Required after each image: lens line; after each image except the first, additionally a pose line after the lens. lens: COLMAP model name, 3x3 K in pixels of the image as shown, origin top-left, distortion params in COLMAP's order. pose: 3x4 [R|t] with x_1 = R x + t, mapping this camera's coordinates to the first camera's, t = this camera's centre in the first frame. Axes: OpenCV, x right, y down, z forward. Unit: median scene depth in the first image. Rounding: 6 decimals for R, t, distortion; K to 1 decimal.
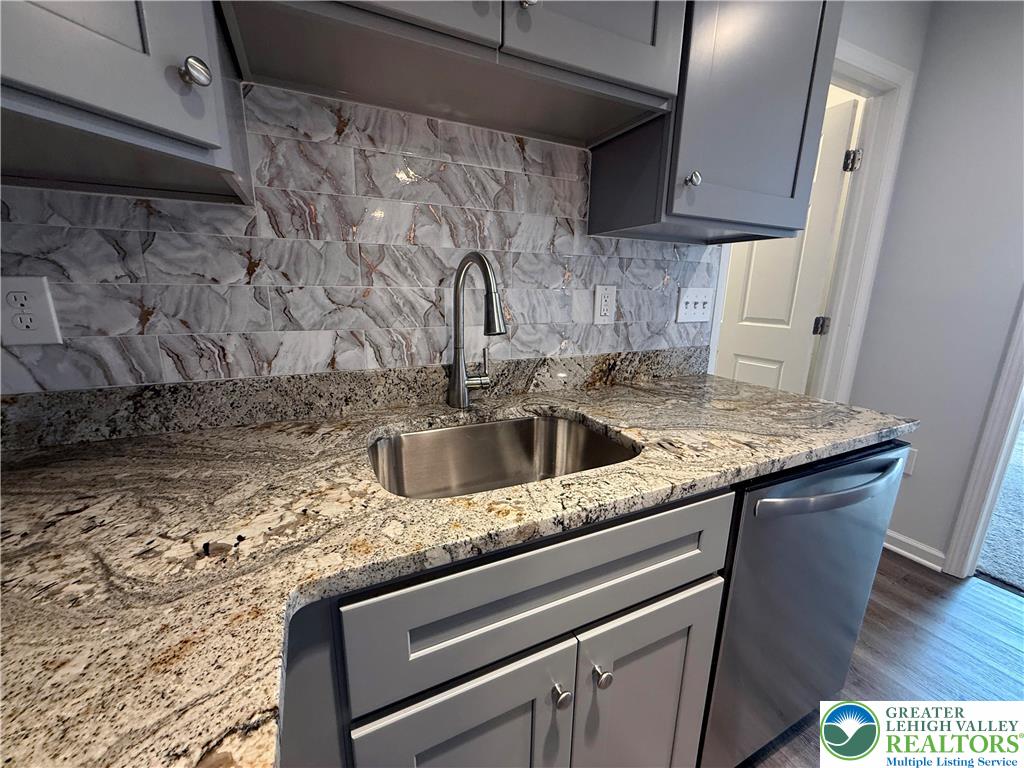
lens RADIAL K [[410.7, 0, 511.8], [0, 410.7, 385.8], [0, 0, 1]] dist [-0.000858, 0.000115]
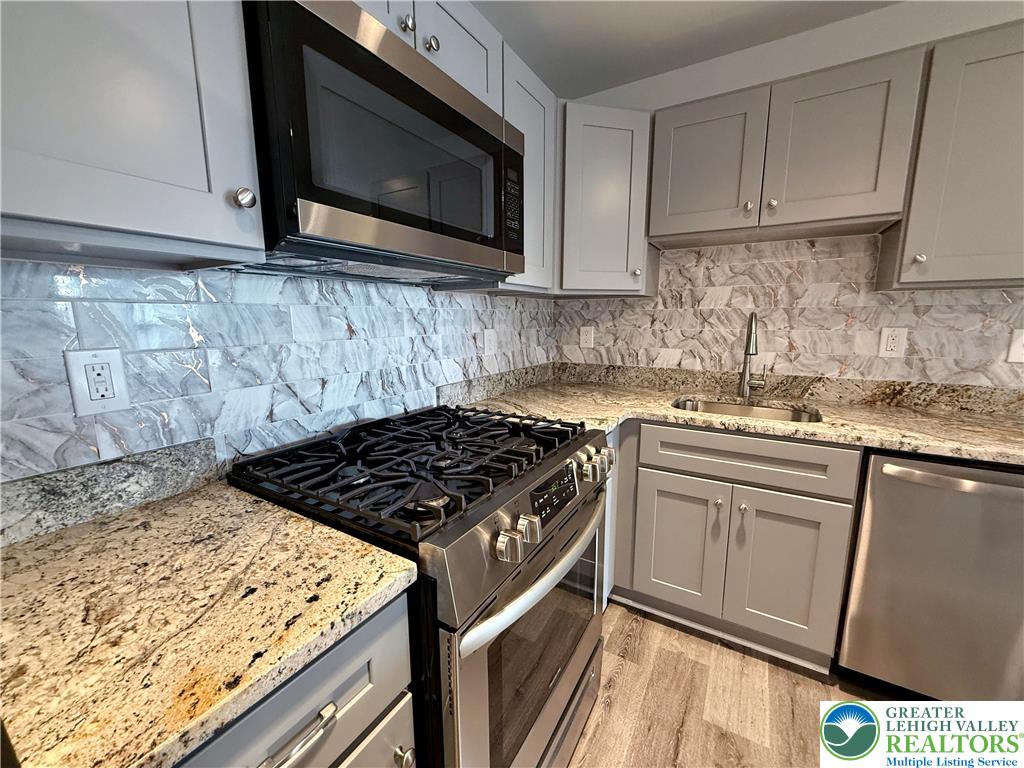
lens RADIAL K [[410.7, 0, 511.9], [0, 410.7, 384.9], [0, 0, 1]] dist [-0.000858, 0.000115]
pose [[0.553486, 0.120142, -0.824148, 0.809188], [-0.180098, 0.983394, 0.022405, 0.150425], [0.813153, 0.136026, 0.565932, -0.853640]]
